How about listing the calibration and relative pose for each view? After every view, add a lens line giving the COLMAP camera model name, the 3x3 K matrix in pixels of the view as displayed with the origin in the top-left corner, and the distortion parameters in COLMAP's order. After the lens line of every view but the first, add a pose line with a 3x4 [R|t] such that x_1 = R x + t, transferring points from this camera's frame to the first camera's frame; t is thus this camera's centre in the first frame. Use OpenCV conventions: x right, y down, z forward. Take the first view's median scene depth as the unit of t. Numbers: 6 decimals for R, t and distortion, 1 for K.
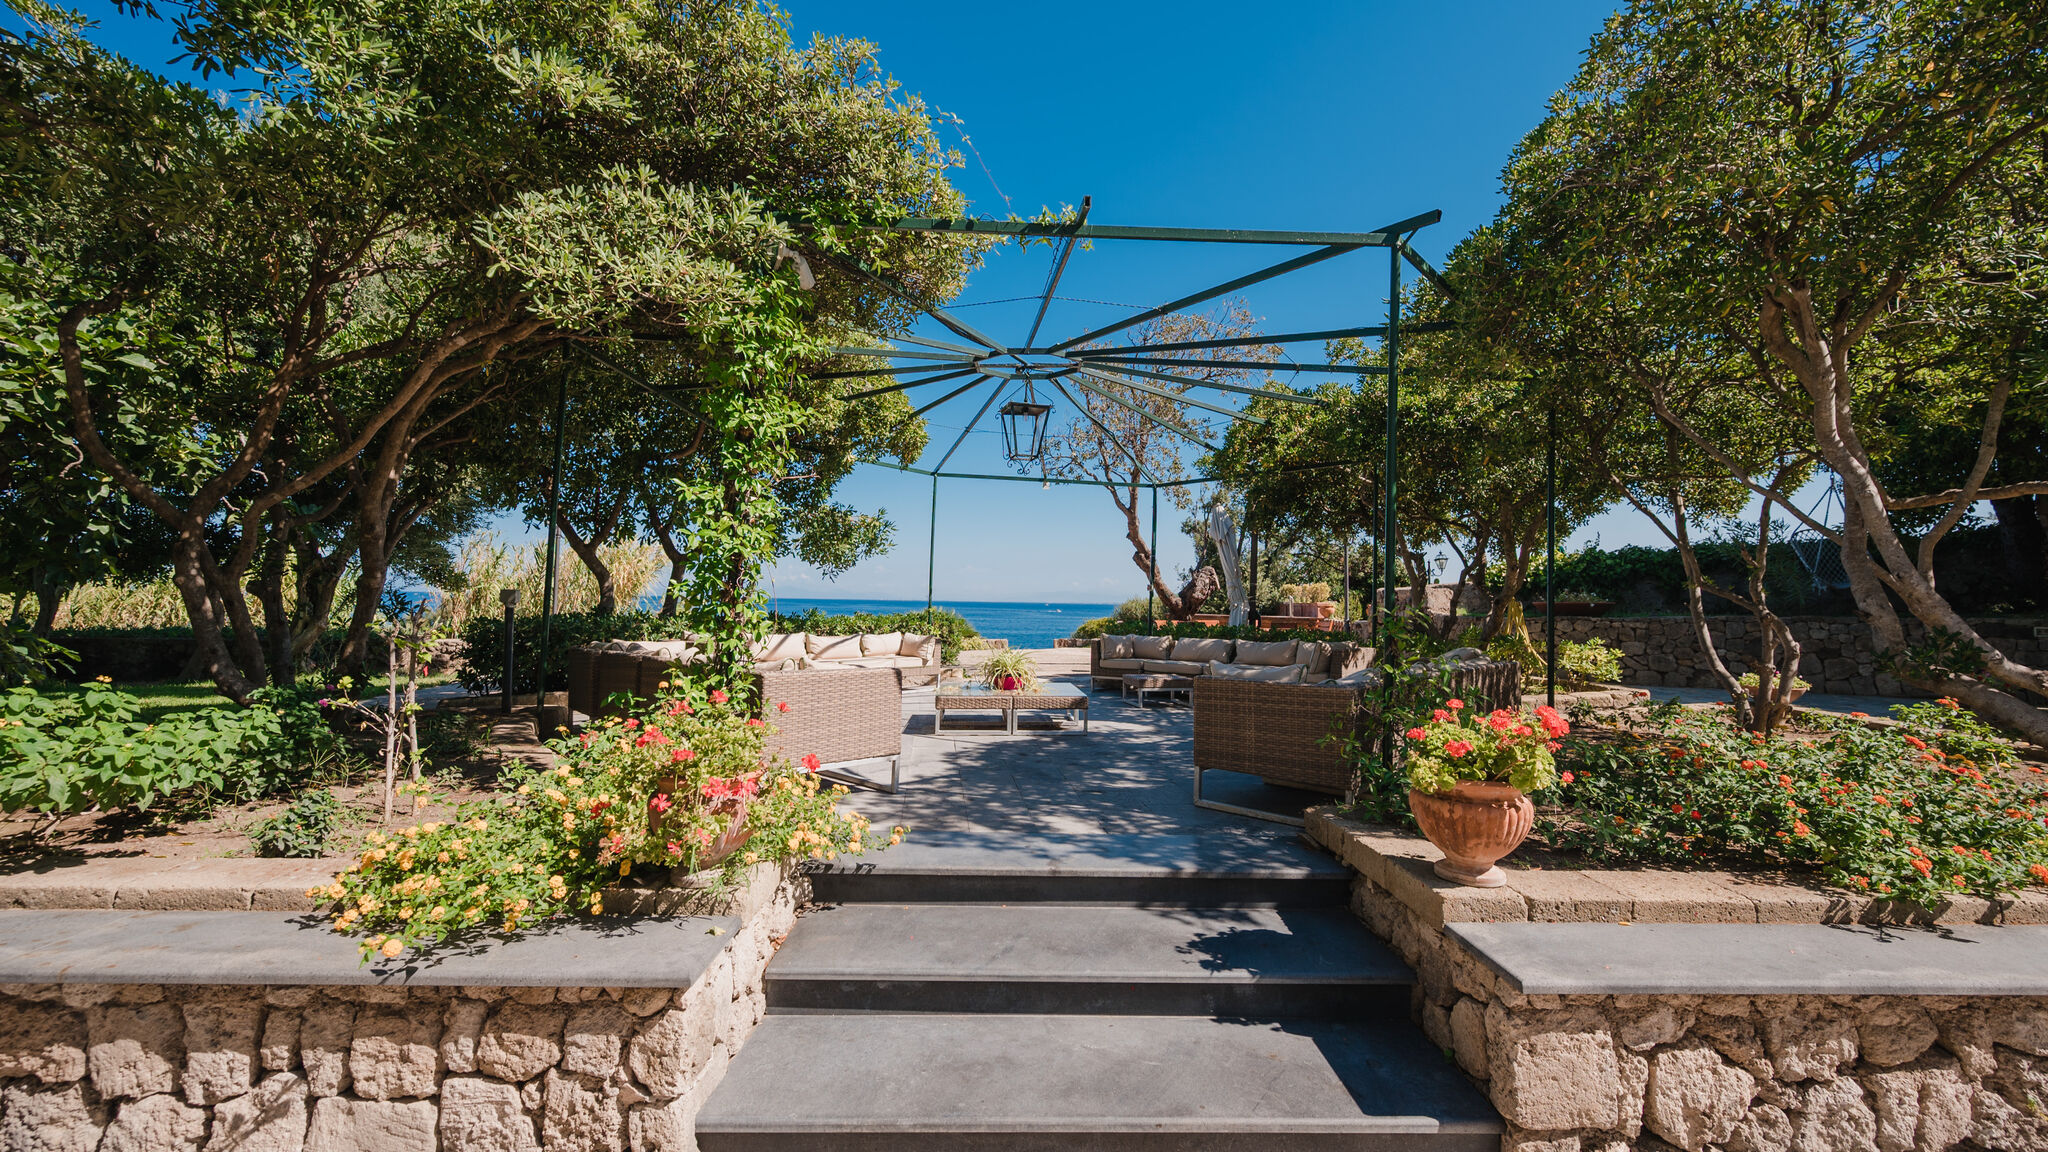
lens RADIAL K [[834.5, 0, 1024.0], [0, 834.5, 576.0], [0, 0, 1]] dist [-0.002312, 0.000069]
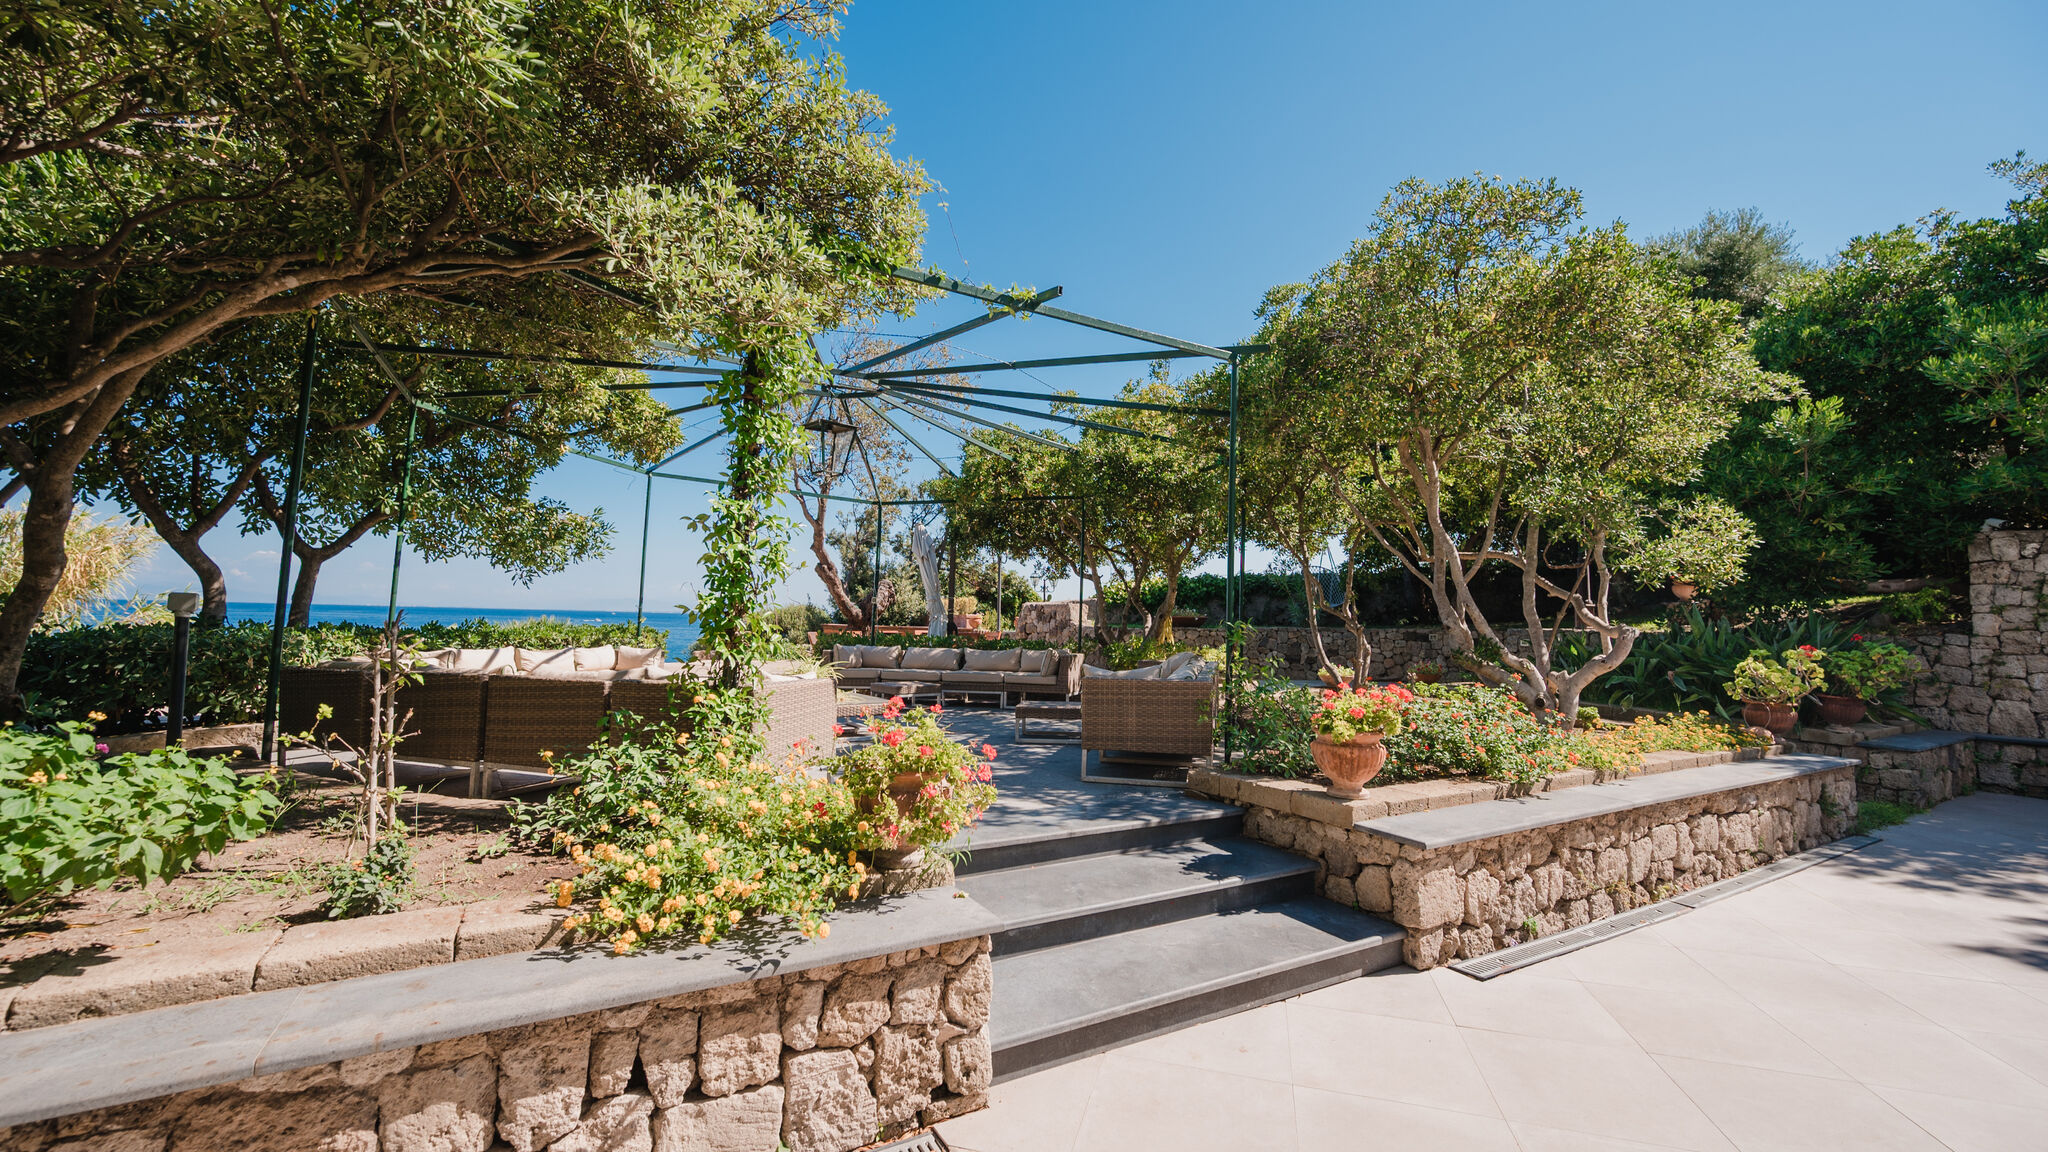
lens RADIAL K [[857.3, 0, 1024.0], [0, 857.3, 576.0], [0, 0, 1]] dist [-0.000346, -0.000429]
pose [[0.866285, 0.029387, 0.498685, -0.998425], [-0.024607, 0.999567, -0.016159, -0.015090], [-0.498944, 0.001727, 0.866633, -0.120333]]
